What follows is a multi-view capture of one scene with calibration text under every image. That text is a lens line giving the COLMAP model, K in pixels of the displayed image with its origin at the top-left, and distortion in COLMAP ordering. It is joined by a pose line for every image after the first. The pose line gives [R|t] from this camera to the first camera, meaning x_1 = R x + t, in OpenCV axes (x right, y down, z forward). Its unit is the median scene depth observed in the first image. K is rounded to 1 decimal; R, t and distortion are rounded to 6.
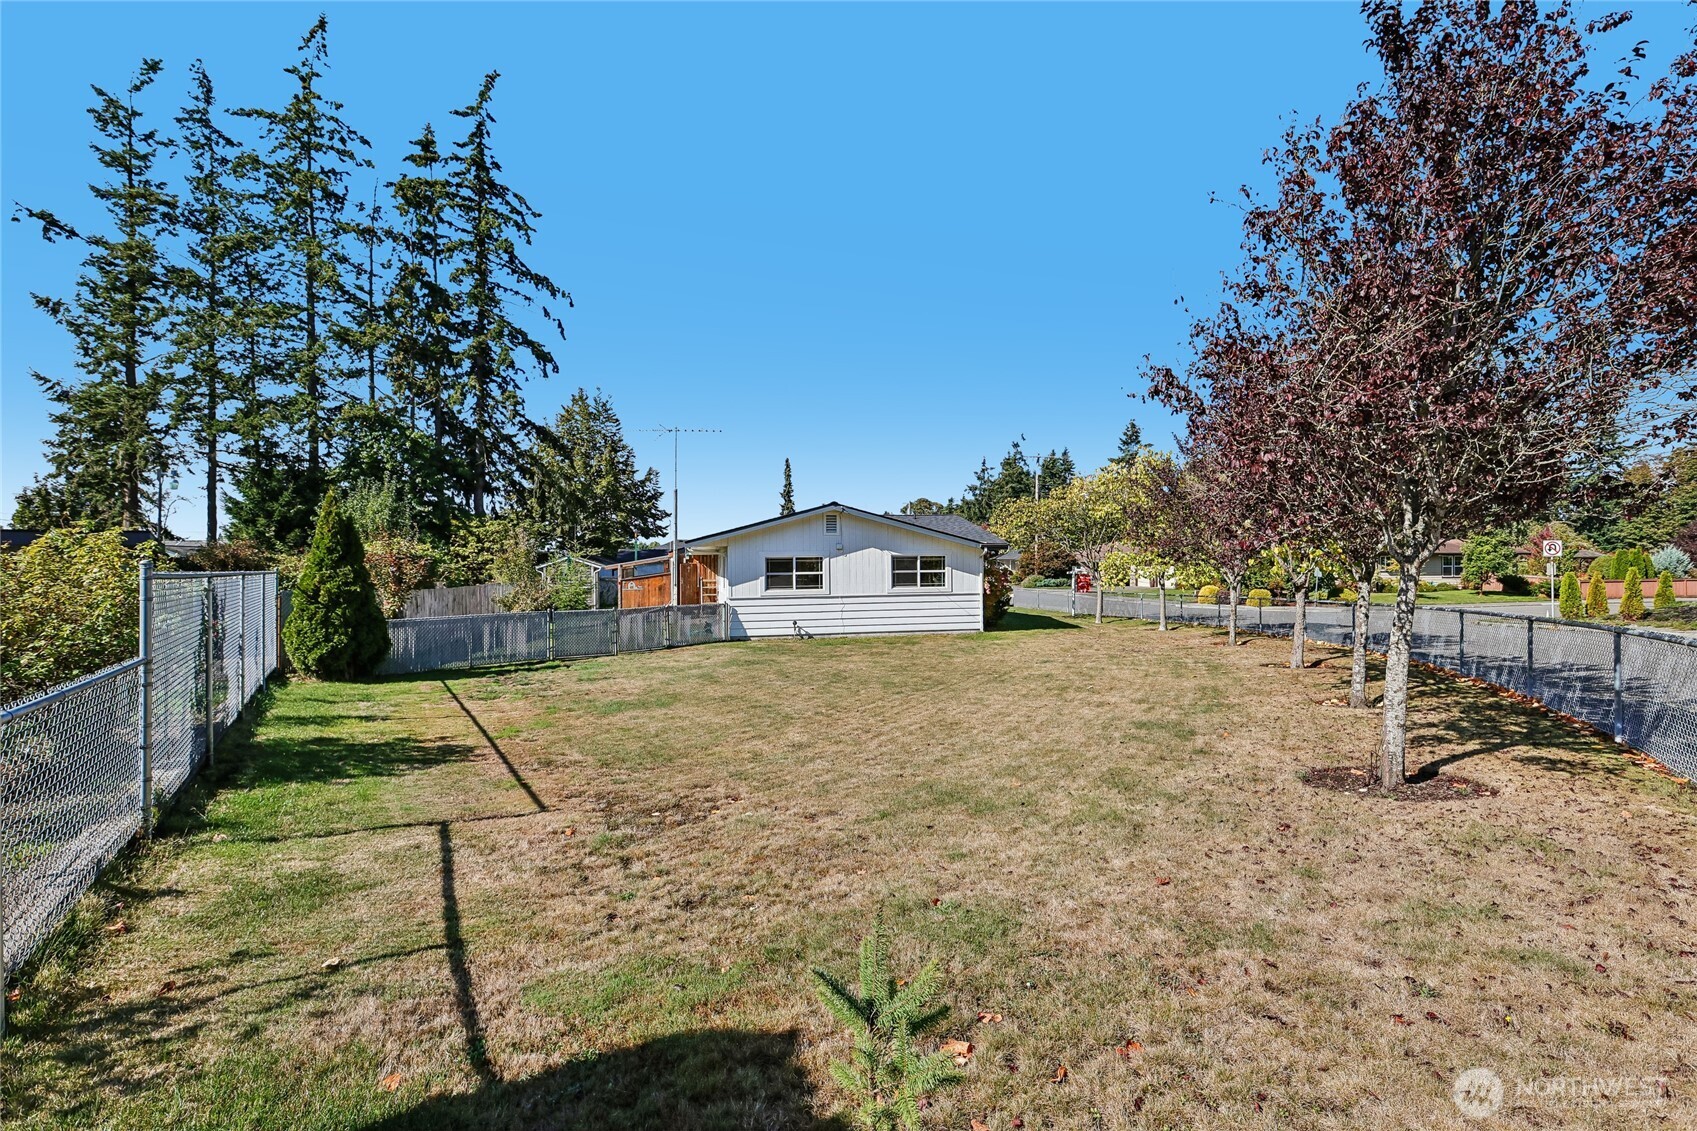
lens RADIAL K [[802.3, 0, 850.3], [0, 802.3, 561.3], [0, 0, 1]] dist [0.003075, 0.000317]
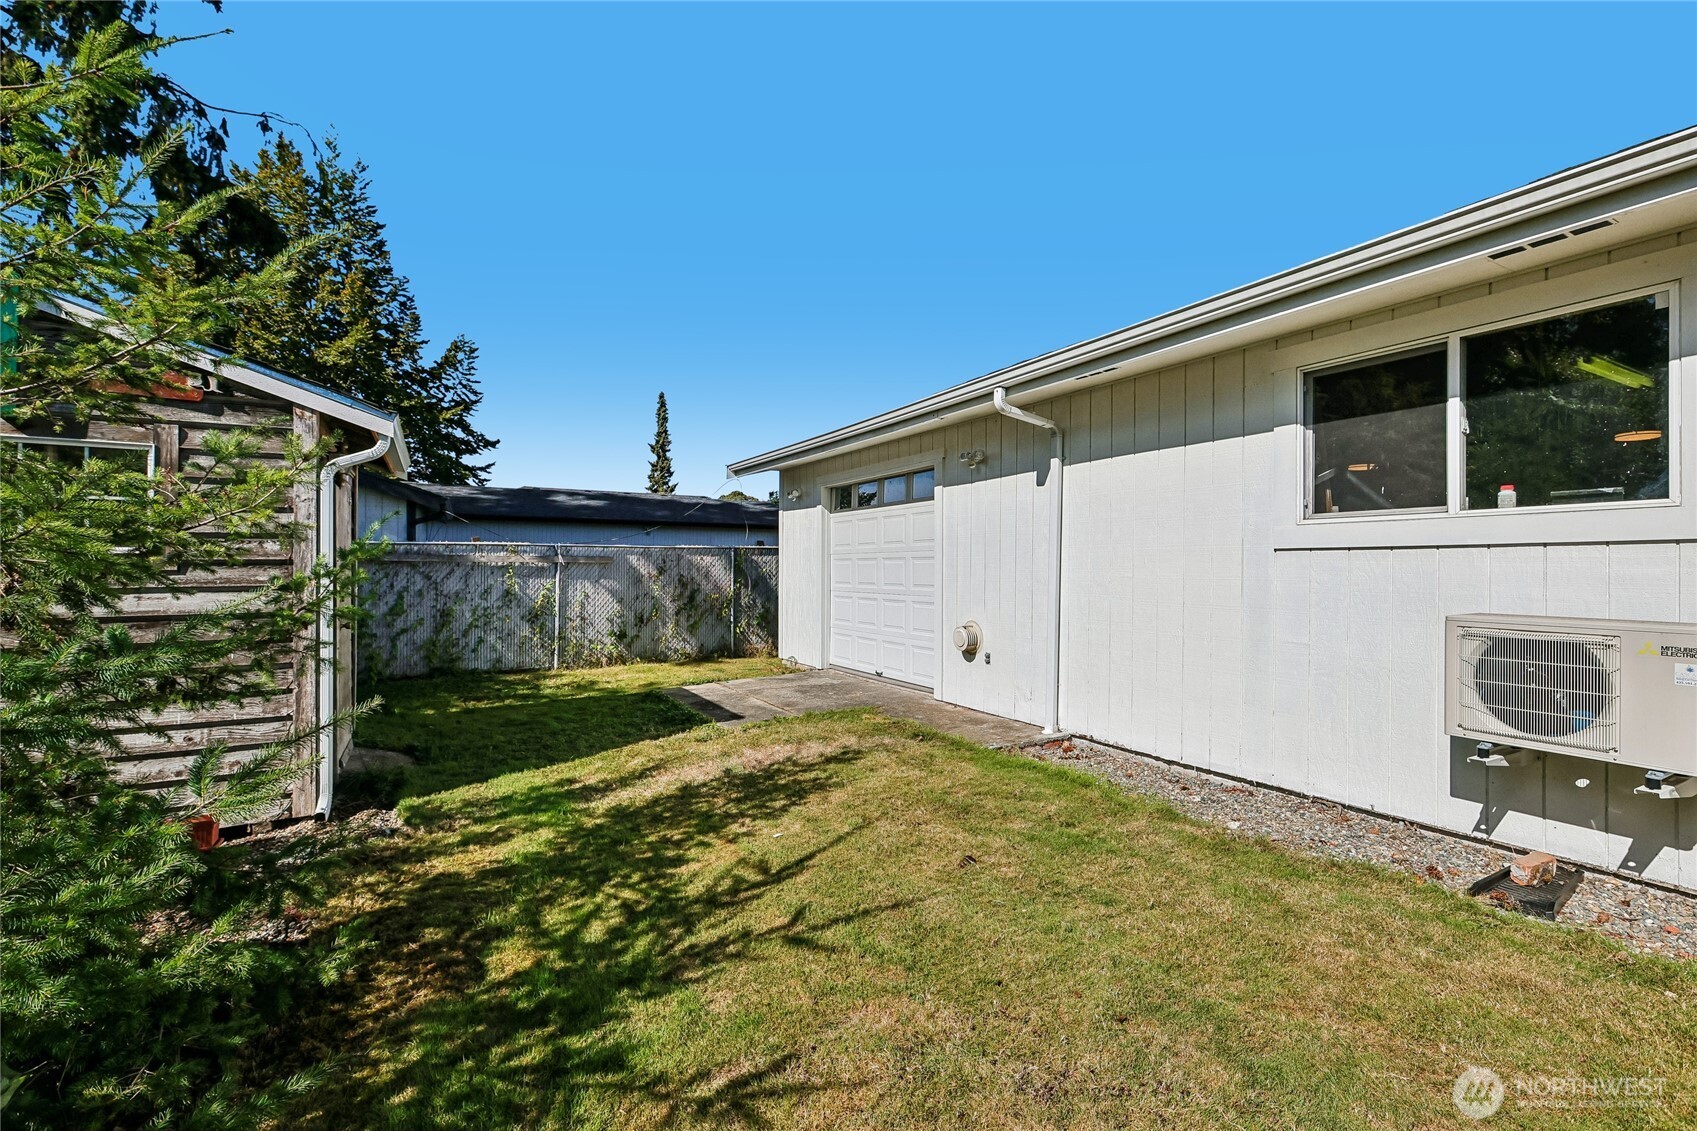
lens RADIAL K [[745.2, 0, 848.5], [0, 745.2, 565.5], [0, 0, 1]] dist [-0.003733, 0.000131]
pose [[0.950107, 0.011072, 0.311726, -0.114806], [-0.011094, 0.999937, -0.001701, 0.011320], [-0.311726, -0.001842, 0.950170, 0.354552]]
